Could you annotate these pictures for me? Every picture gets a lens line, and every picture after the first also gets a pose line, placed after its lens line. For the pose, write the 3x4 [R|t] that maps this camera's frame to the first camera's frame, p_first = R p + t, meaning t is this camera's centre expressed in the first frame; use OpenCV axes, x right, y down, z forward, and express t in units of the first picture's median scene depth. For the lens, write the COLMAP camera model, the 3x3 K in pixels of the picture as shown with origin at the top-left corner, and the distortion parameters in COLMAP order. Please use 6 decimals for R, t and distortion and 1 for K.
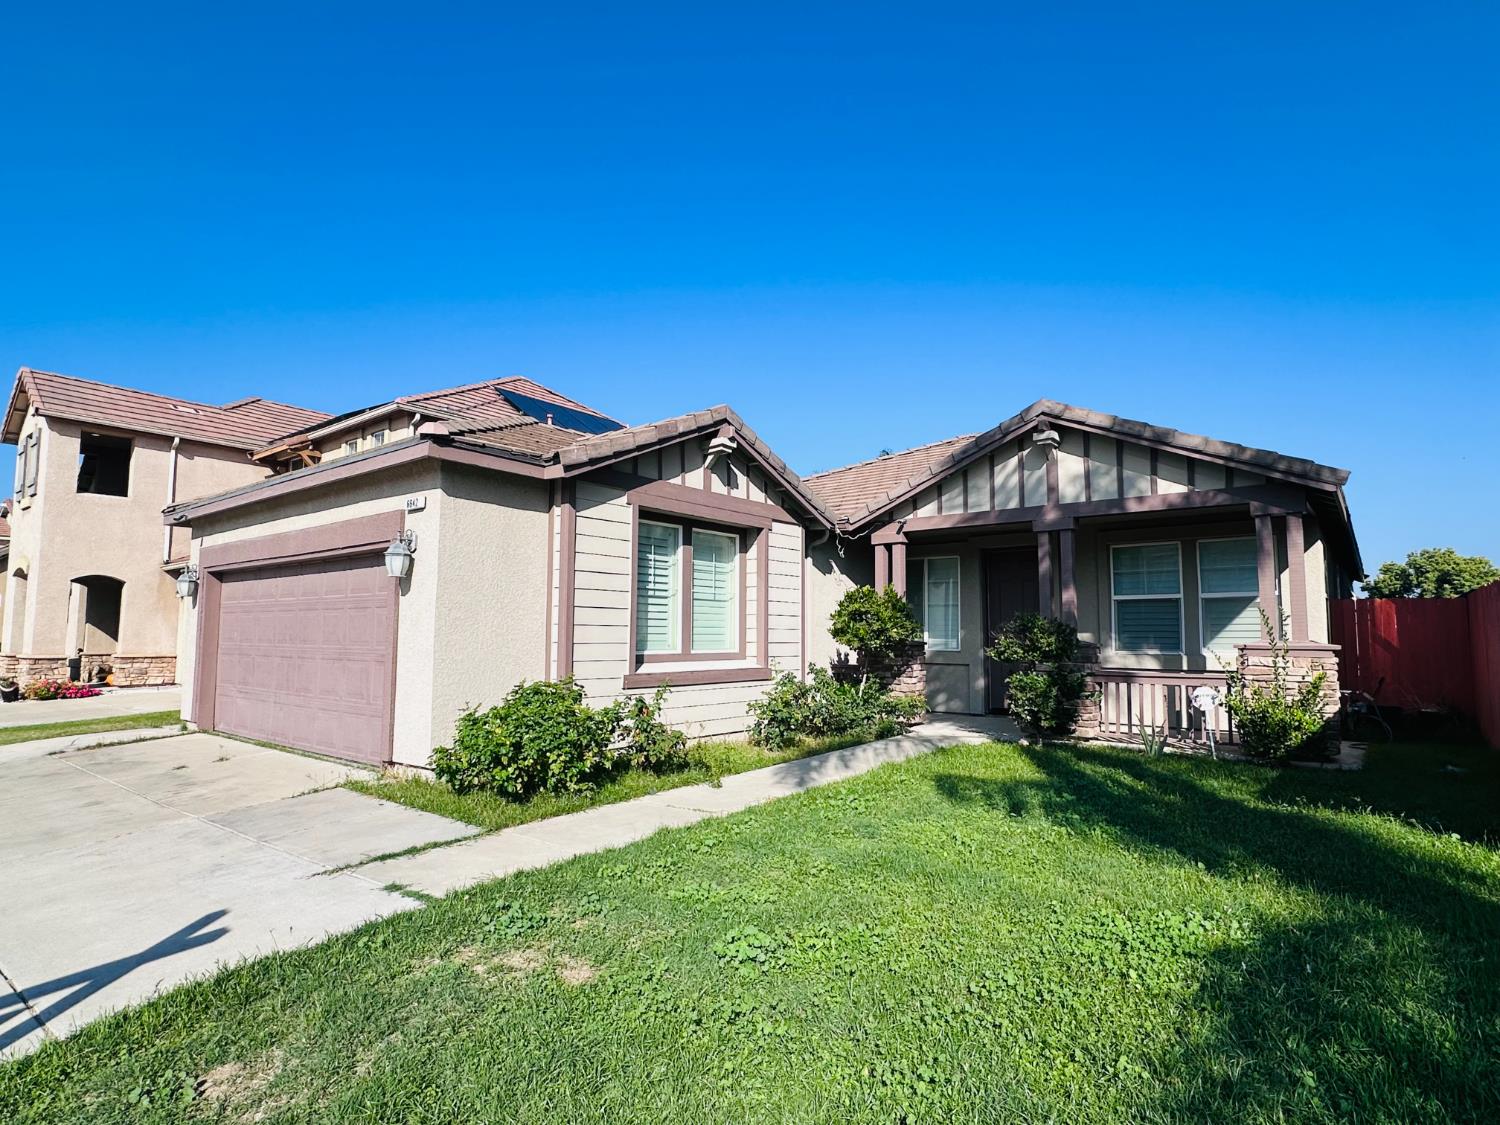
lens RADIAL K [[796.3, 0, 750.1], [0, 796.3, 567.4], [0, 0, 1]] dist [0.001575, -0.000189]
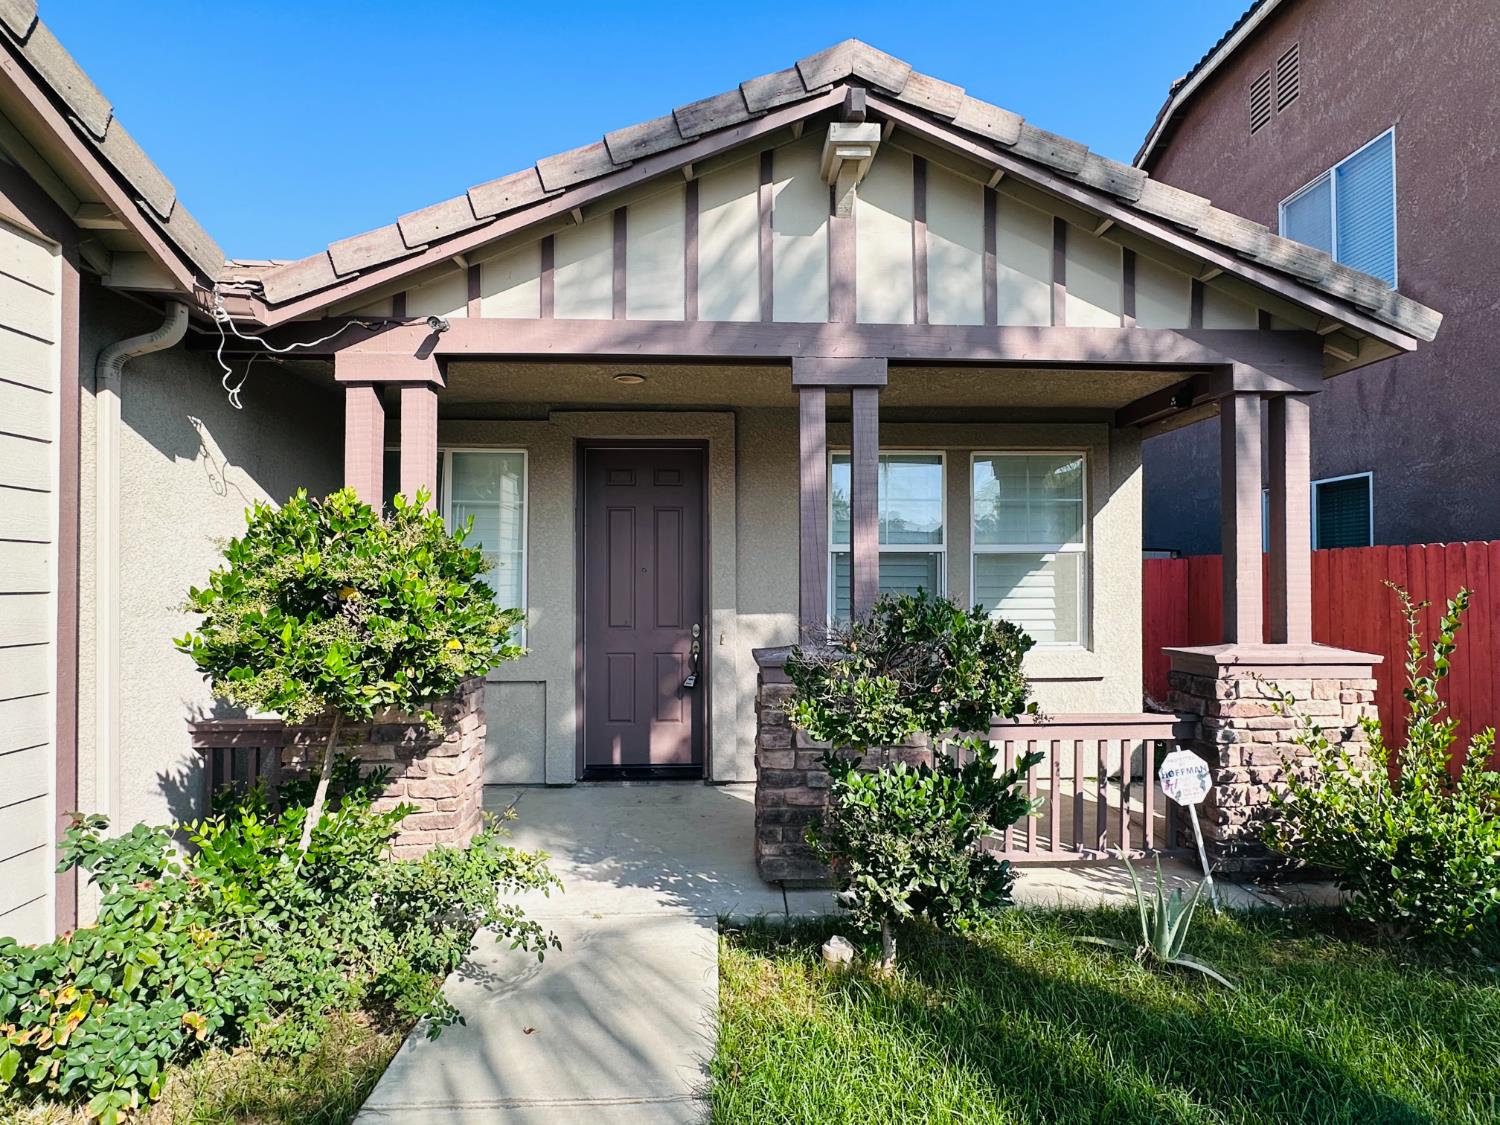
lens RADIAL K [[796.3, 0, 745.1], [0, 796.3, 569.3], [0, 0, 1]] dist [0.001575, -0.000189]
pose [[0.758255, 0.004431, 0.651943, 0.068203], [-0.053236, 0.997058, 0.055141, 0.027754], [-0.649781, -0.076518, 0.756260, 0.681712]]
